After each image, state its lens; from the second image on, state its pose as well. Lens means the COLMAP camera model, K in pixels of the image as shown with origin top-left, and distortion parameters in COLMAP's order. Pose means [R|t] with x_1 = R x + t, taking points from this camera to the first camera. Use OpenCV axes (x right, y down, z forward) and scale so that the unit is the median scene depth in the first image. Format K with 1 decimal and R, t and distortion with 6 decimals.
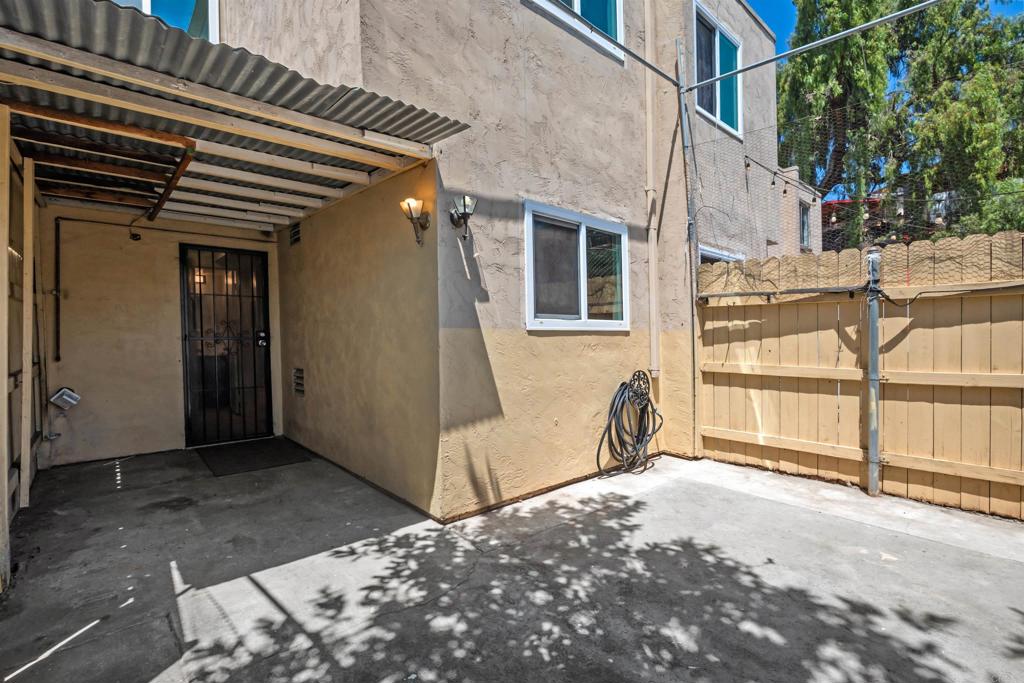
lens RADIAL K [[469.0, 0, 516.1], [0, 469.0, 342.6], [0, 0, 1]] dist [-0.013781, 0.002743]
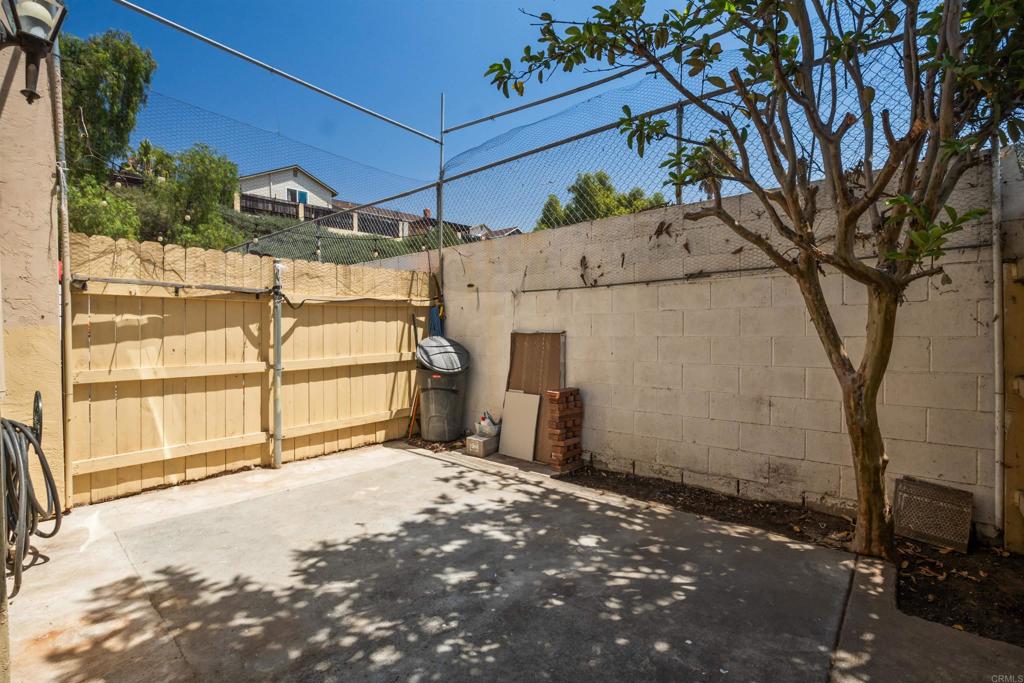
lens RADIAL K [[469.0, 0, 516.2], [0, 469.0, 332.6], [0, 0, 1]] dist [-0.013781, 0.002743]
pose [[-0.127873, -0.002706, 0.991787, -0.501588], [0.021050, 0.999764, 0.005442, -0.008360], [-0.991567, 0.021573, -0.127786, 0.563127]]
